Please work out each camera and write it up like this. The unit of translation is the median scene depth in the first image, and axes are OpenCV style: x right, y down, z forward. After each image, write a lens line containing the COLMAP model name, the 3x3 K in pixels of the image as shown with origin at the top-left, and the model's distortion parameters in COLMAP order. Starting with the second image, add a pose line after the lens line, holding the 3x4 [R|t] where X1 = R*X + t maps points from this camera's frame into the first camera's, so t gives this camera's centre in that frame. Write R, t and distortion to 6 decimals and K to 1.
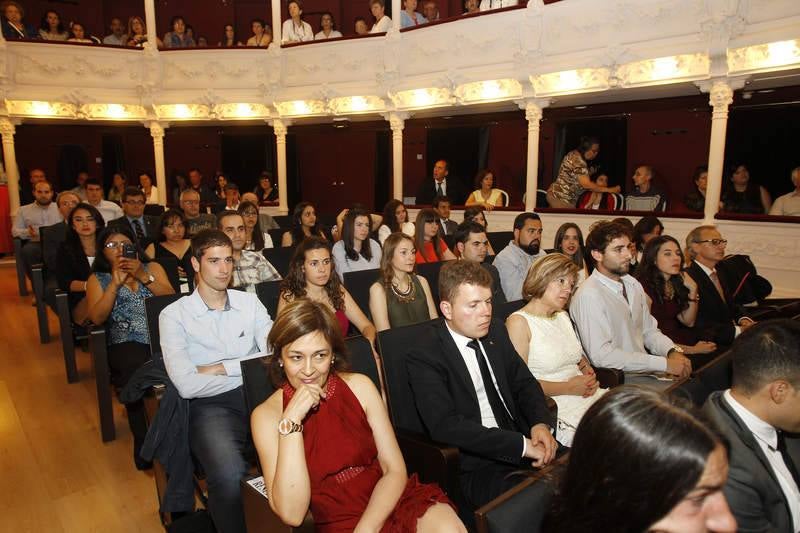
lens RADIAL K [[471.8, 0, 403.5], [0, 471.8, 265.8], [0, 0, 1]] dist [-0.073514, 0.020956]
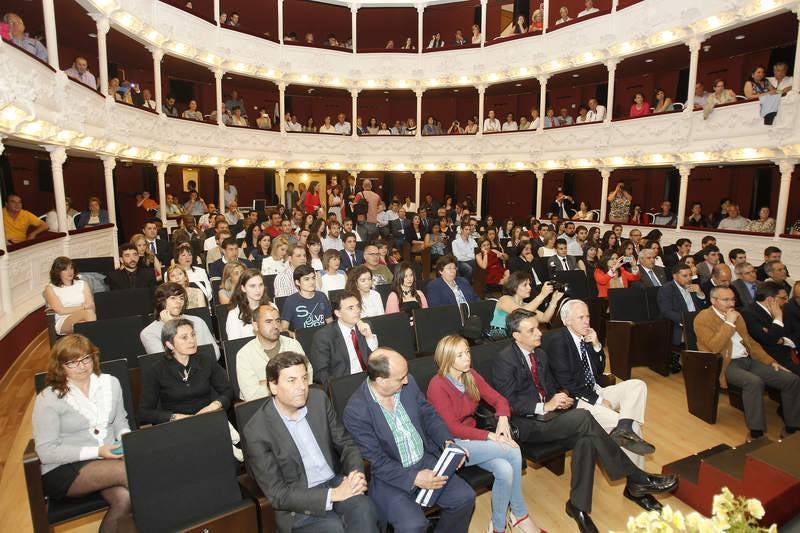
lens RADIAL K [[471.8, 0, 401.3], [0, 471.8, 268.3], [0, 0, 1]] dist [-0.073514, 0.020956]
pose [[0.923103, 0.071615, -0.377826, 0.203103], [-0.076849, 0.997042, 0.001227, 0.114250], [0.376797, 0.027903, 0.925876, -0.934108]]
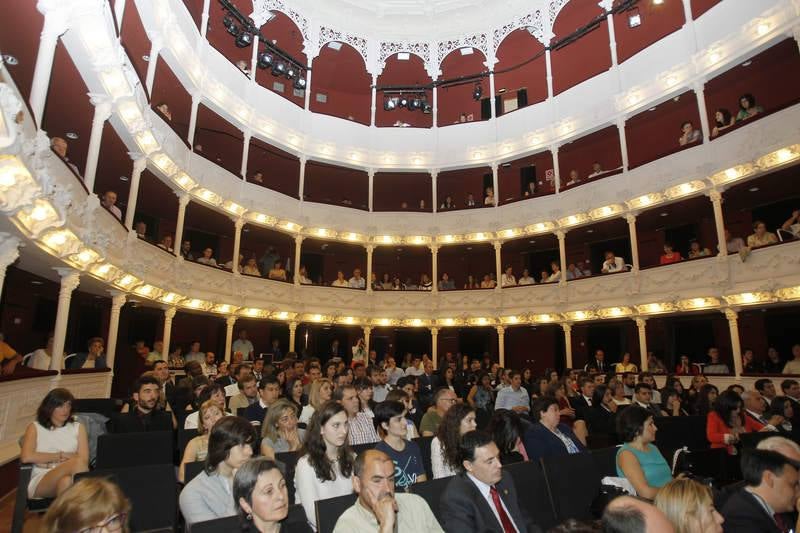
lens RADIAL K [[471.8, 0, 396.7], [0, 471.8, 265.2], [0, 0, 1]] dist [-0.073514, 0.020956]
pose [[0.934127, -0.060590, -0.351761, 0.019247], [-0.074972, 0.930199, -0.359318, 0.166543], [0.348978, 0.362021, 0.864381, -0.857969]]
